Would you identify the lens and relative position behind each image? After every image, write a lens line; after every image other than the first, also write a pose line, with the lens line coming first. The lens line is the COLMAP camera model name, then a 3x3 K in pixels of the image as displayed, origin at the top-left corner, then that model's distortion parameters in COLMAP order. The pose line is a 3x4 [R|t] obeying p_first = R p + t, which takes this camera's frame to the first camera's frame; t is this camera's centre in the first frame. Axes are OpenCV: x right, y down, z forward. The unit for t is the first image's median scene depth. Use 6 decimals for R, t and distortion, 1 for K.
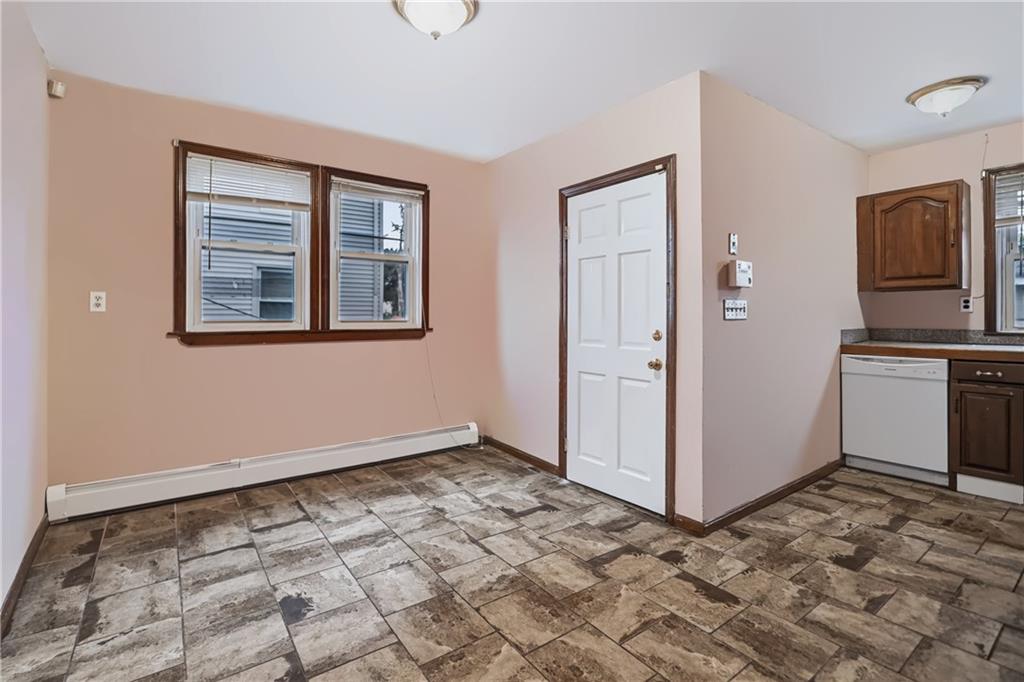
lens RADIAL K [[469.0, 0, 510.6], [0, 469.0, 316.2], [0, 0, 1]] dist [-0.011074, -0.000414]
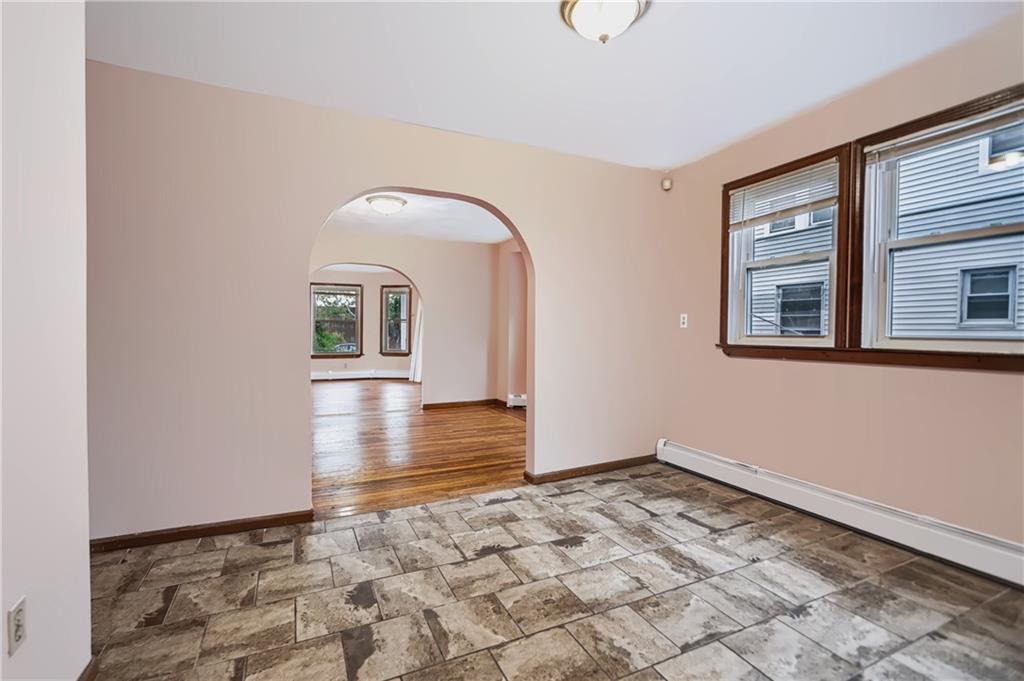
lens RADIAL K [[466.2, 0, 512.0], [0, 466.2, 340.5], [0, 0, 1]] dist [-0.000694, 0.000018]
pose [[-0.191965, 0.018086, -0.981235, 0.661640], [-0.001581, 0.999823, 0.018737, 0.003338], [0.981400, 0.005148, -0.191903, 0.792770]]
